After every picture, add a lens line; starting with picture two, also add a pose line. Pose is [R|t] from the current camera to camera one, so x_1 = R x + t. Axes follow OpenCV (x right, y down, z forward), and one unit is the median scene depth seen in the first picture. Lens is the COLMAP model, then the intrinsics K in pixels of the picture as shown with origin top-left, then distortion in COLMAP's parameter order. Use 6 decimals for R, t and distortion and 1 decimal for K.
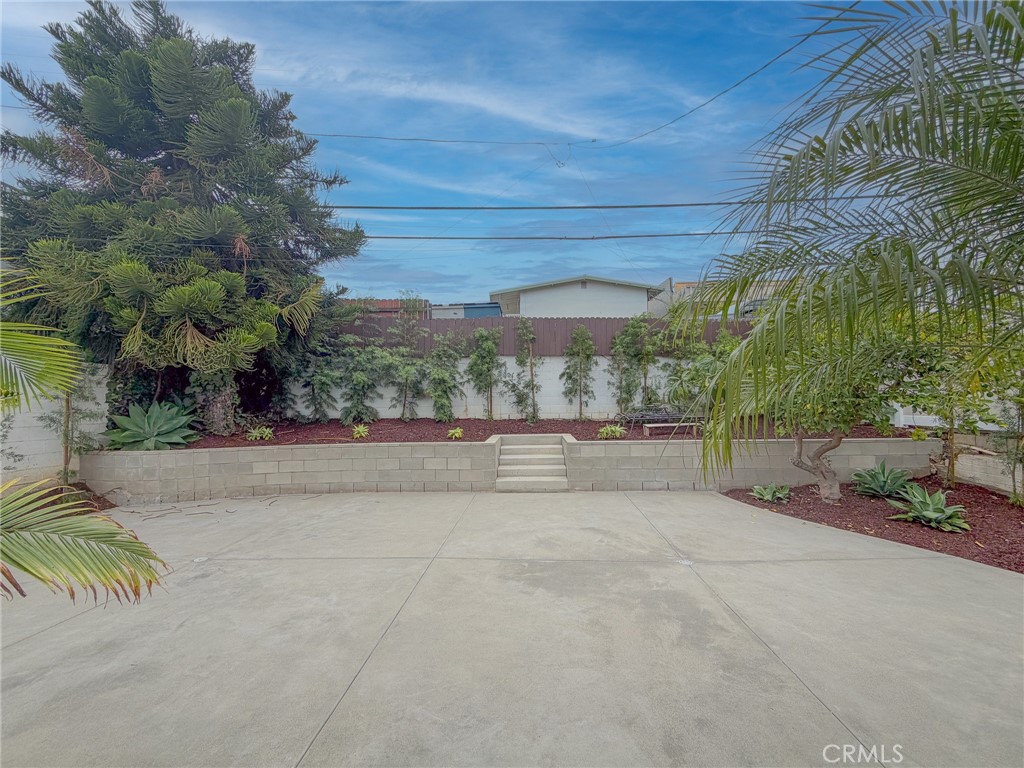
lens RADIAL K [[410.2, 0, 509.3], [0, 410.2, 386.9], [0, 0, 1]] dist [0.001291, 0.000204]
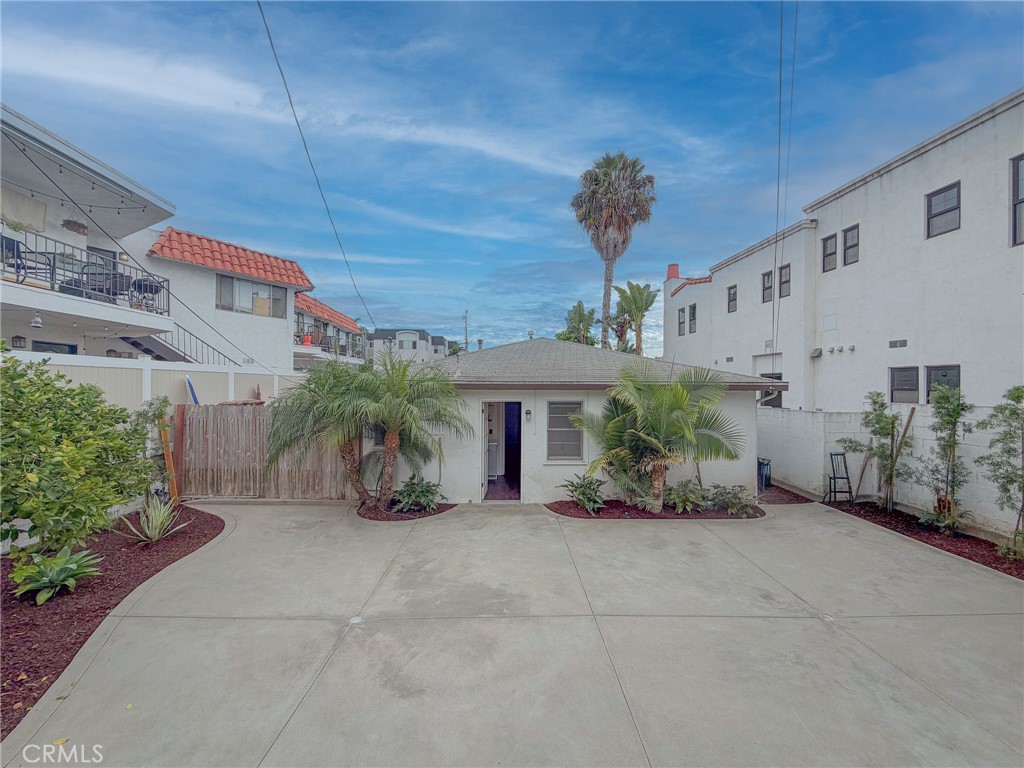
lens RADIAL K [[410.2, 0, 509.3], [0, 410.2, 386.9], [0, 0, 1]] dist [0.001291, 0.000204]
pose [[-0.997251, 0.009078, -0.073545, 0.052450], [0.011476, 0.999414, -0.032243, -0.066562], [0.073210, -0.032998, -0.996771, 1.037467]]
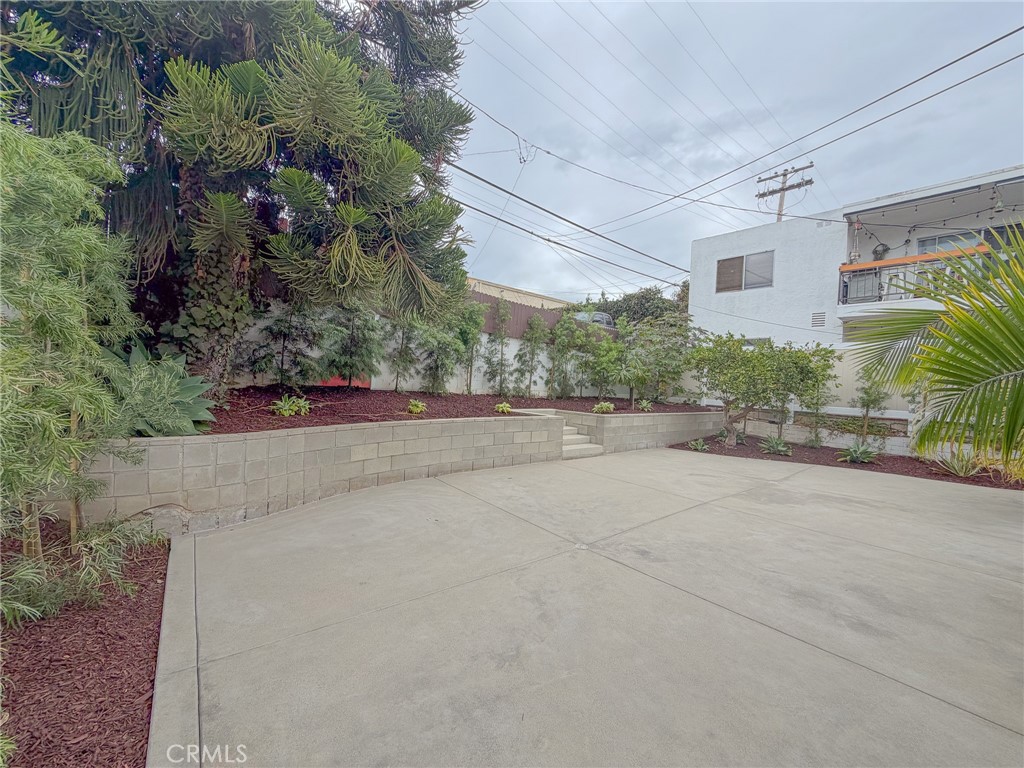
lens RADIAL K [[404.3, 0, 512.0], [0, 404.3, 384.0], [0, 0, 1]] dist [0.003255, 0.000319]
pose [[0.731463, 0.047522, 0.680223, -0.777855], [-0.082930, 0.996363, 0.019569, 0.032517], [-0.676819, -0.070725, 0.732744, 0.252961]]
